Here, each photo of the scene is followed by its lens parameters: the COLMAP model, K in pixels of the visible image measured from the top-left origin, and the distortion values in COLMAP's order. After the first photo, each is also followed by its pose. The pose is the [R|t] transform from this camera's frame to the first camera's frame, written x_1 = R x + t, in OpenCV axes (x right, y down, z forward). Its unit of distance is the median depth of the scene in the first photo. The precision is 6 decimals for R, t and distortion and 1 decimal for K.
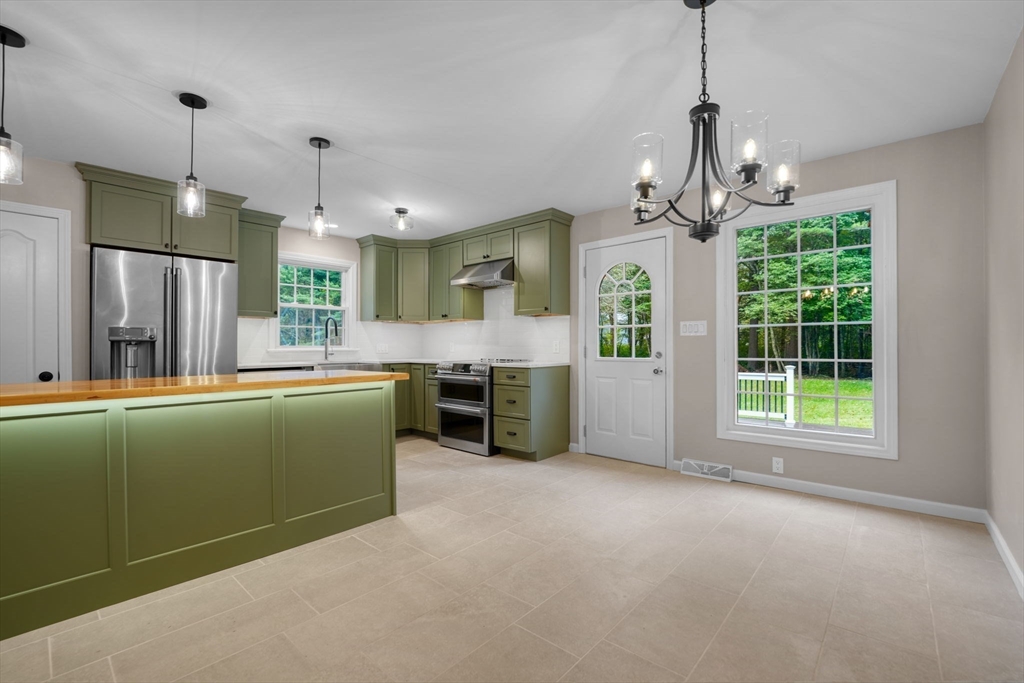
lens RADIAL K [[436.5, 0, 512.0], [0, 436.5, 341.5], [0, 0, 1]] dist [-0.002292, -0.000305]
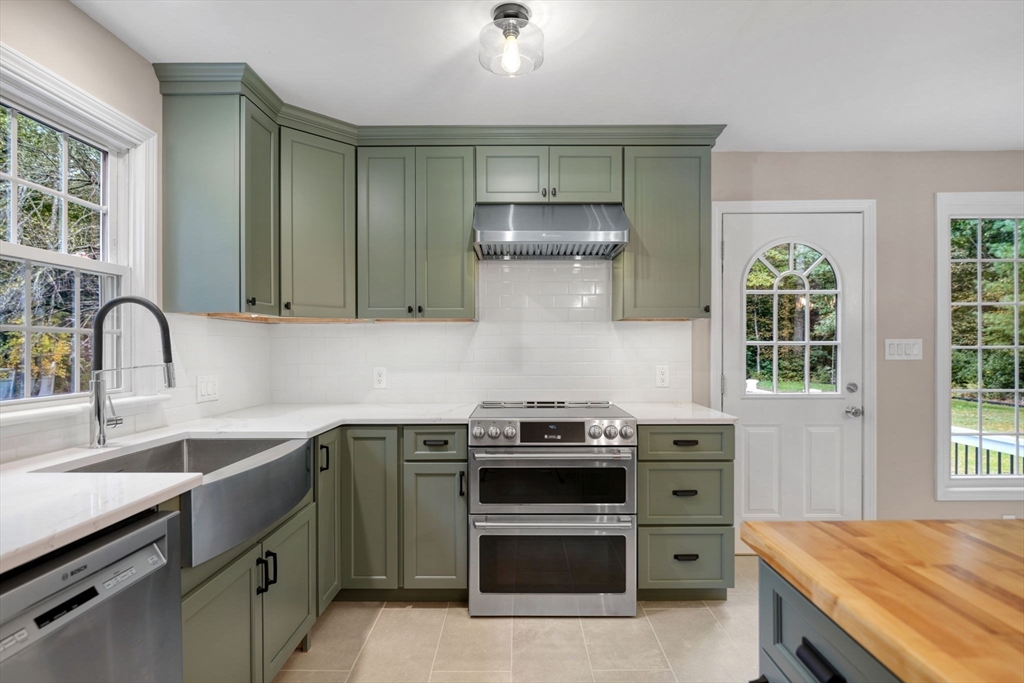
lens RADIAL K [[519.0, 0, 510.5], [0, 519.0, 353.5], [0, 0, 1]] dist [-0.004084, -0.000688]
pose [[0.758009, -0.003032, 0.652238, -0.554135], [-0.003834, 0.999951, 0.009104, -0.025878], [-0.652233, -0.009401, 0.757960, 0.710657]]
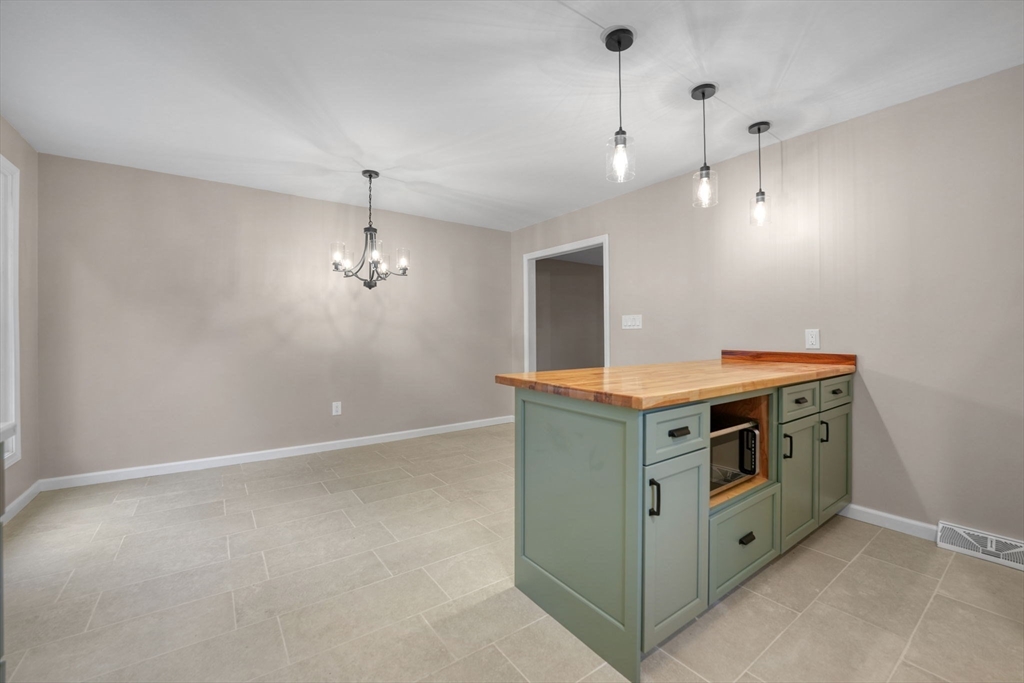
lens RADIAL K [[436.5, 0, 512.0], [0, 436.5, 341.5], [0, 0, 1]] dist [-0.002292, -0.000305]
pose [[-0.975525, 0.009502, 0.219682, -0.287017], [0.011331, 0.999911, 0.007067, 0.004704], [-0.219595, 0.009383, -0.975546, 1.155286]]
